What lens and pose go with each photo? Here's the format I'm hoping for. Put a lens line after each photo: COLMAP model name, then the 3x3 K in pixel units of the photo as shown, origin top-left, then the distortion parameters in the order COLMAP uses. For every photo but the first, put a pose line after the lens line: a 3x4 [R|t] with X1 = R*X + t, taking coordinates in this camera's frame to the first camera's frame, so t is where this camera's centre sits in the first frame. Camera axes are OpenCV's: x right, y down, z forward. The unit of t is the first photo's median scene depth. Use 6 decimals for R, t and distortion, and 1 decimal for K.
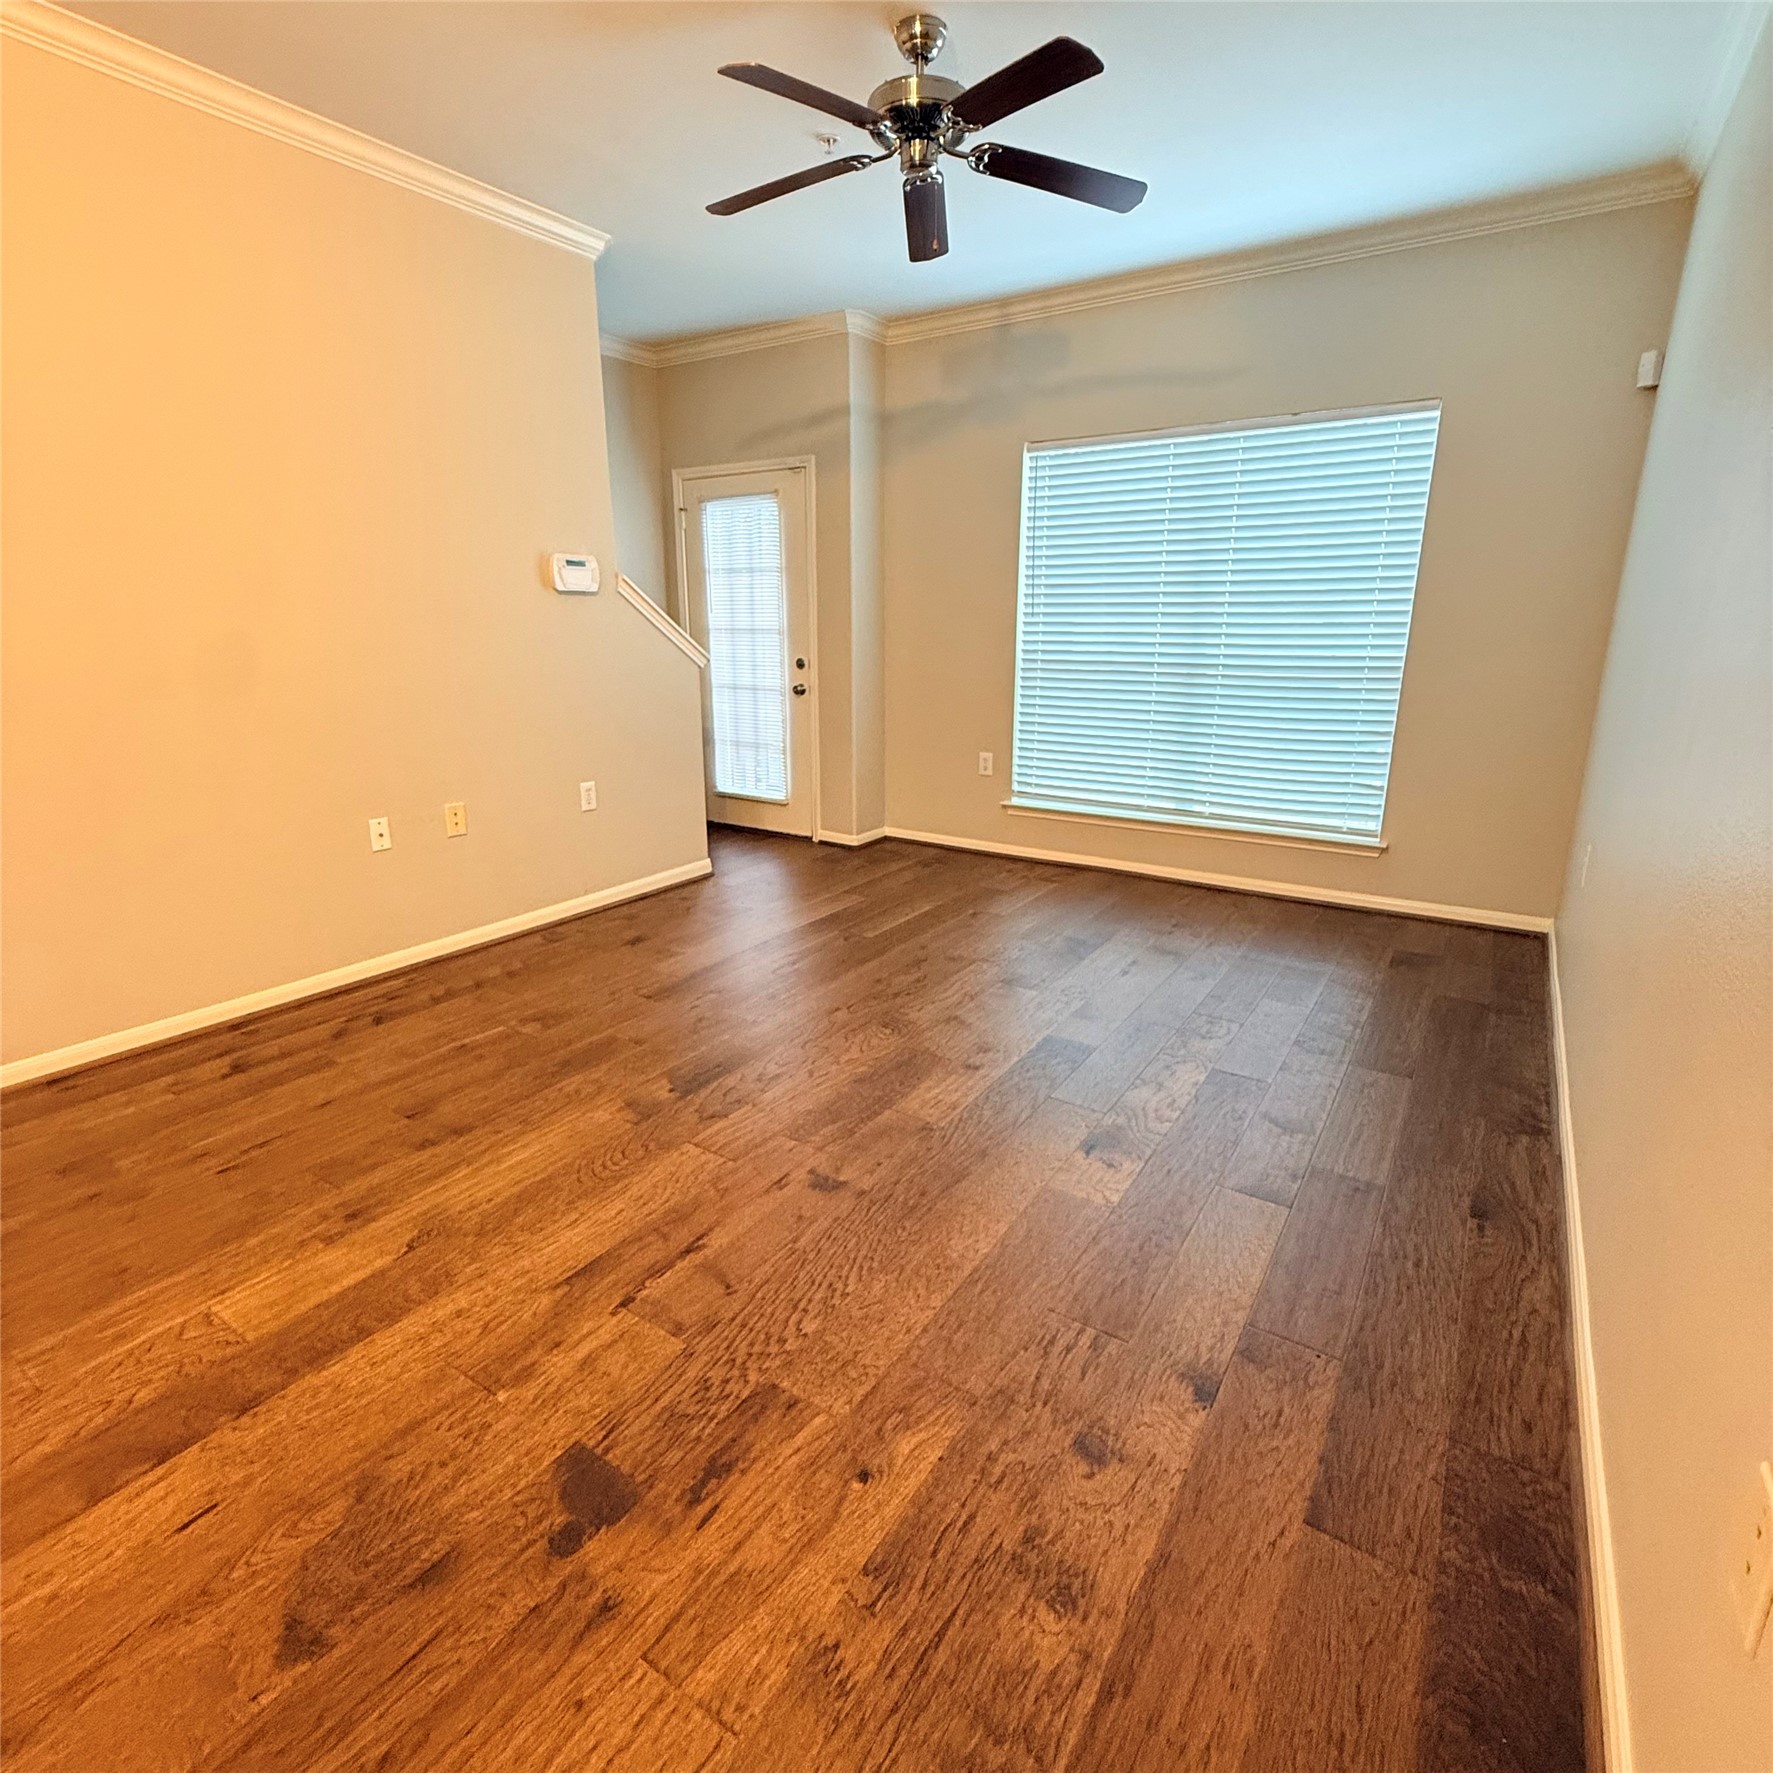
lens RADIAL K [[940.0, 0, 884.4], [0, 940.0, 883.8], [0, 0, 1]] dist [0.003442, -0.001326]
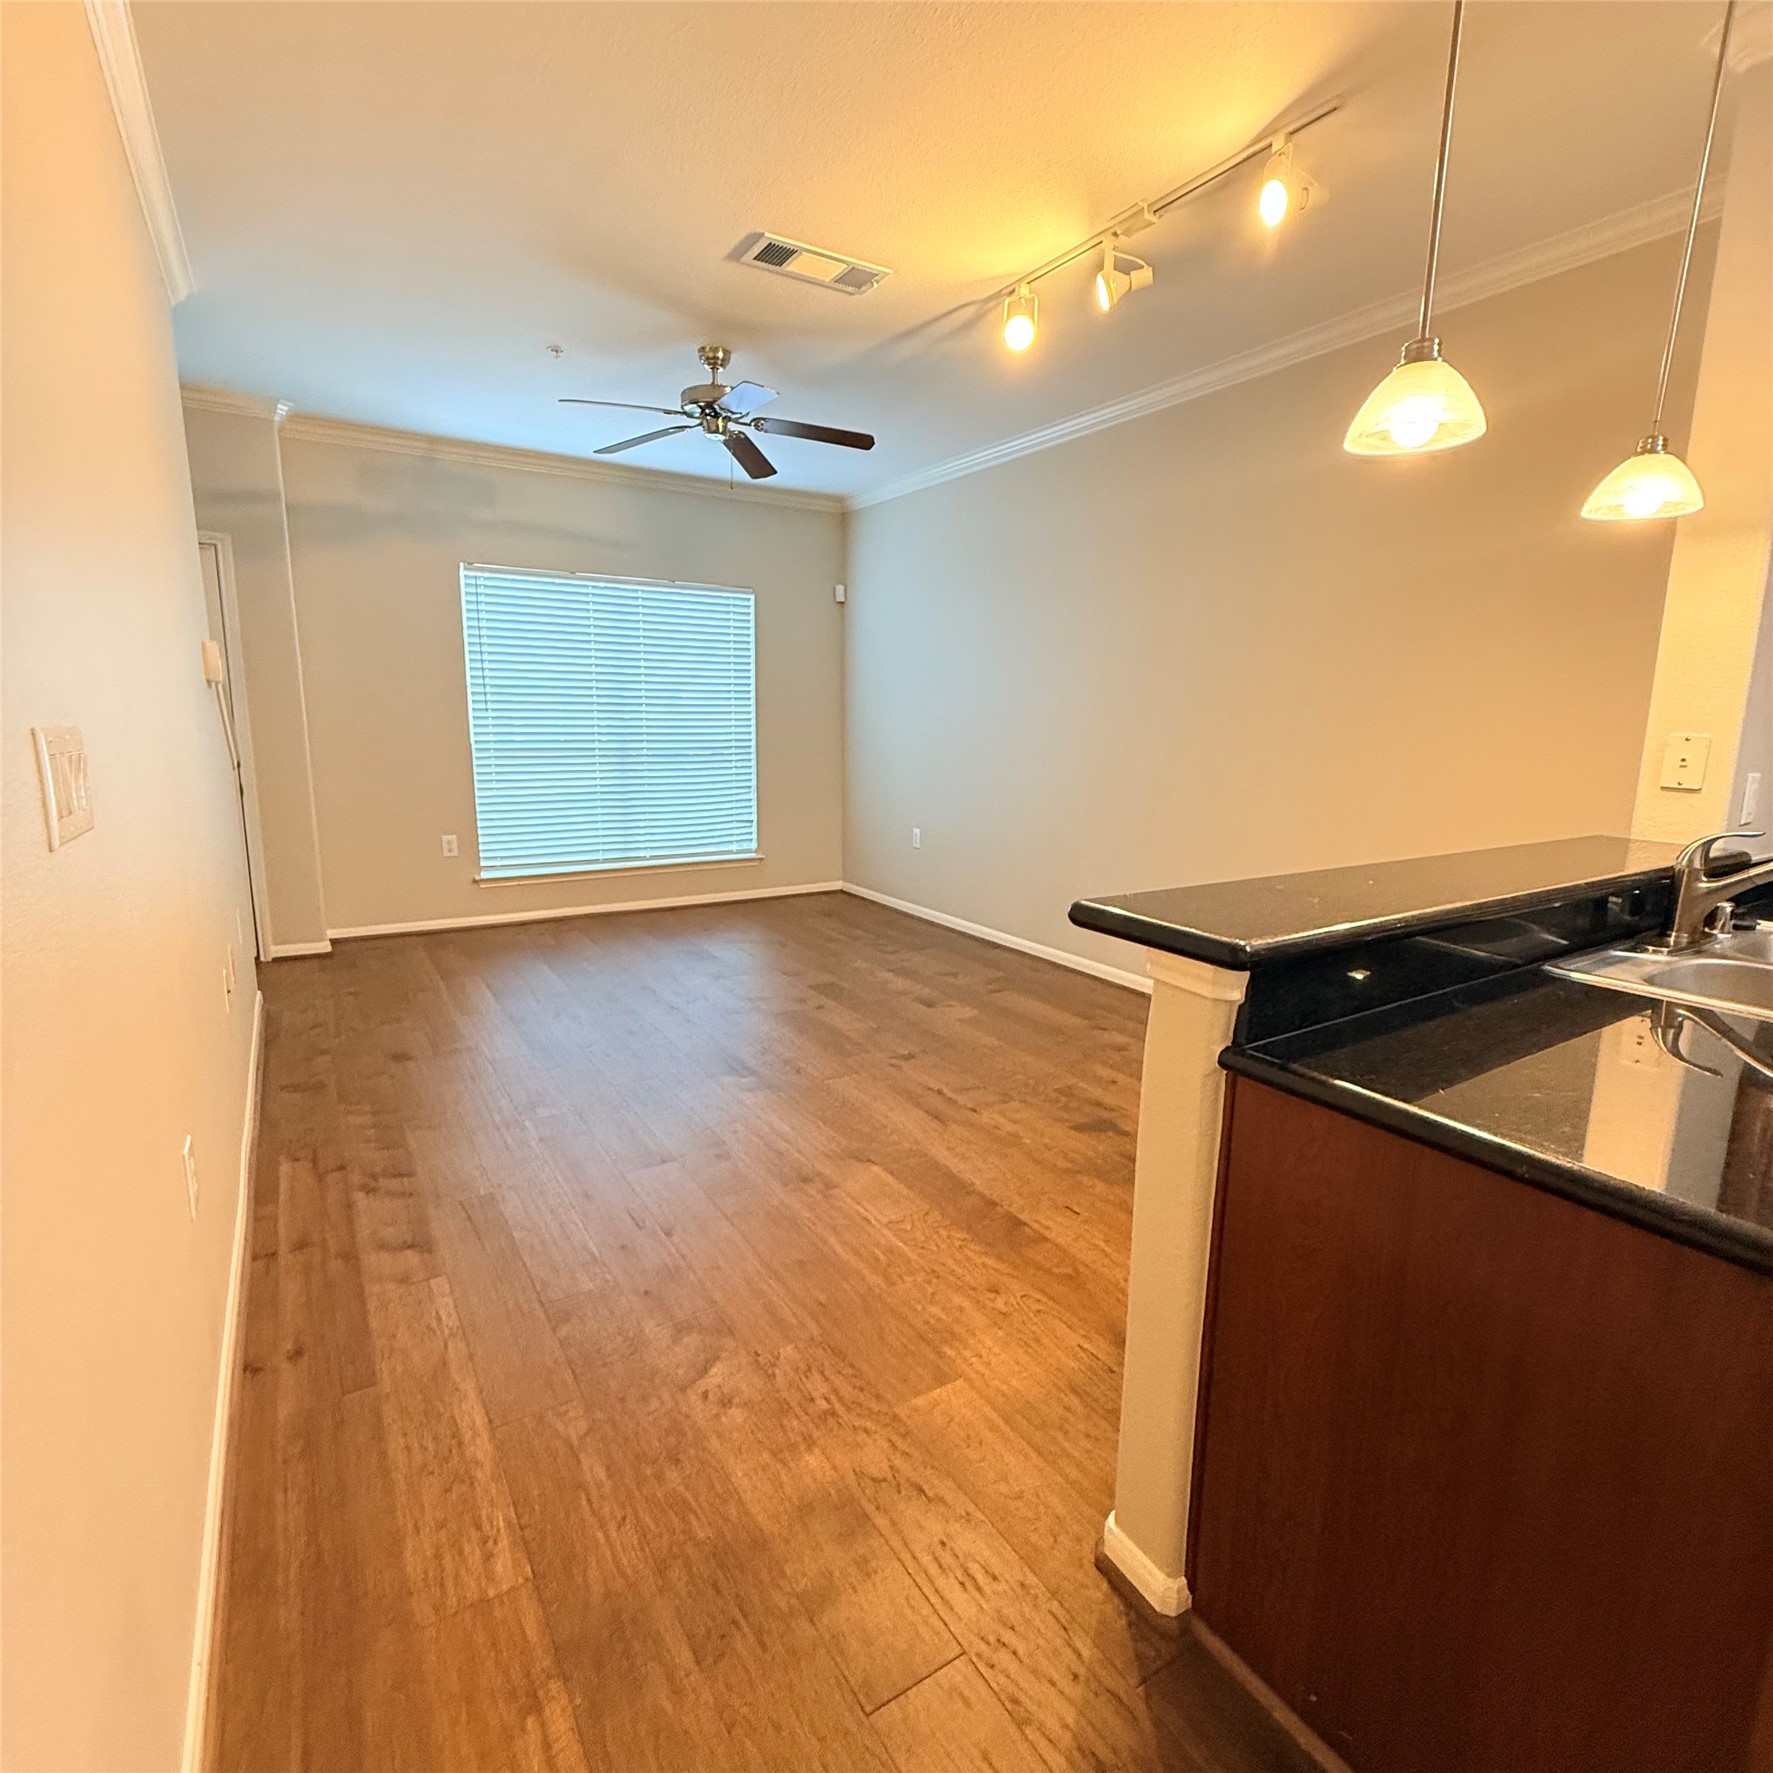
lens RADIAL K [[940.0, 0, 884.4], [0, 940.0, 883.8], [0, 0, 1]] dist [0.003442, -0.001326]
pose [[0.416405, -0.159231, 0.895127, -1.275170], [0.232559, 0.970445, 0.064445, -0.078985], [-0.878933, 0.181334, 0.441129, 0.206815]]
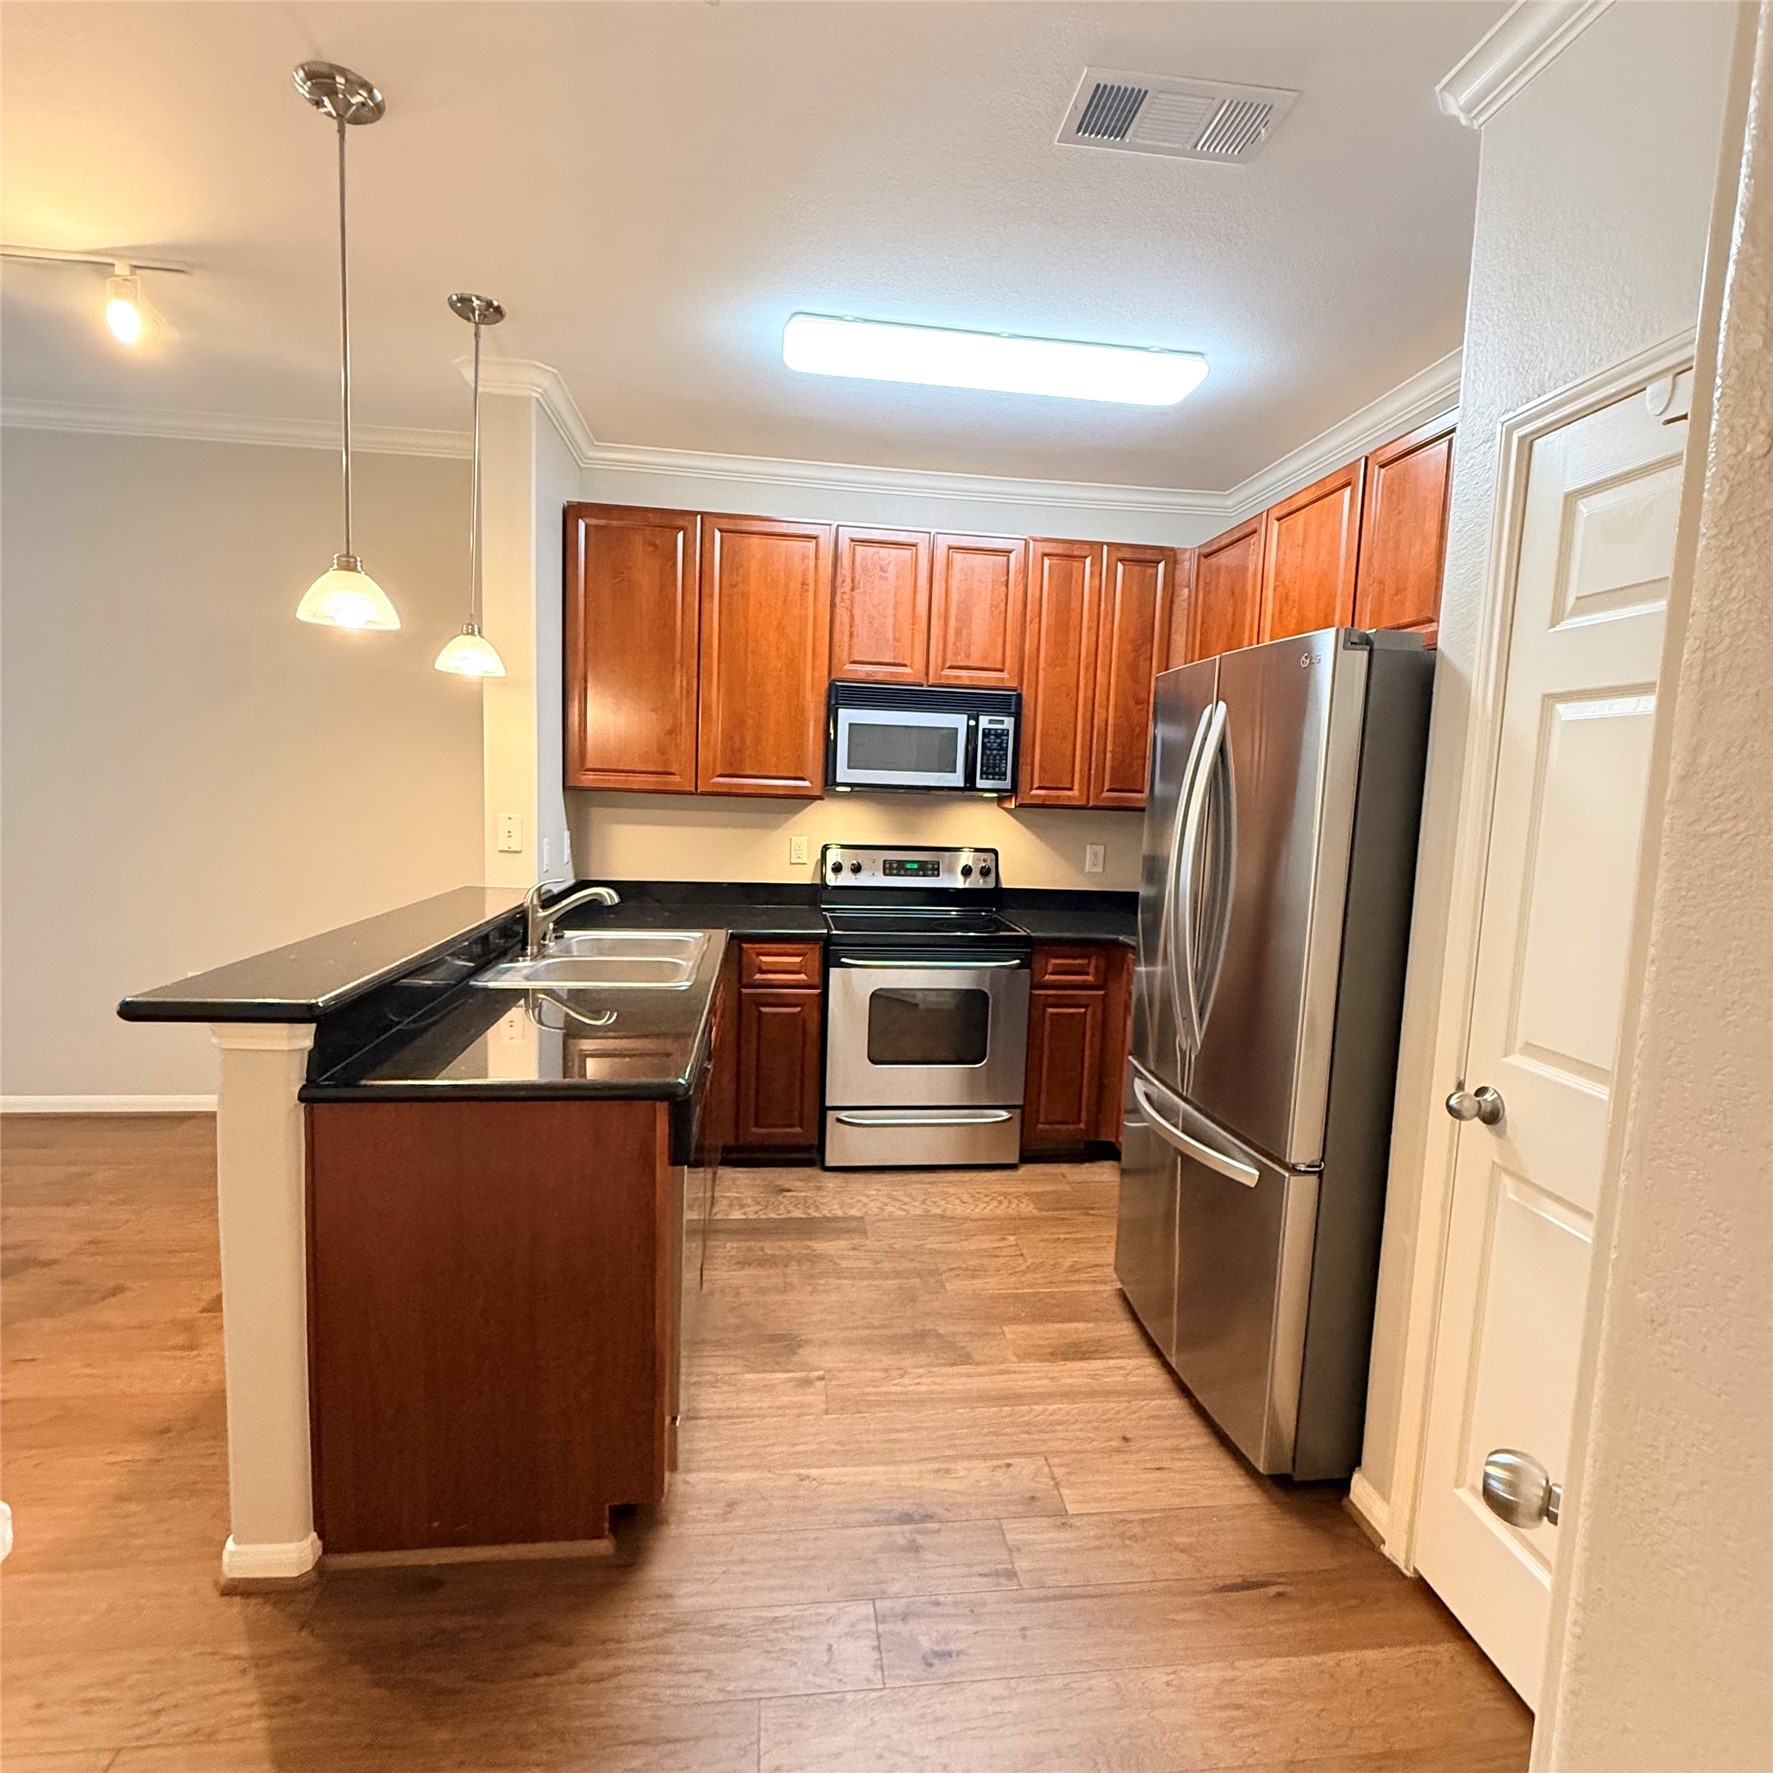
lens RADIAL K [[940.0, 0, 884.4], [0, 940.0, 883.8], [0, 0, 1]] dist [0.003442, -0.001326]
pose [[-0.644674, -0.102124, 0.757606, -1.483277], [0.167965, 0.947897, 0.270703, -0.153680], [-0.745777, 0.301766, -0.593930, 0.319877]]
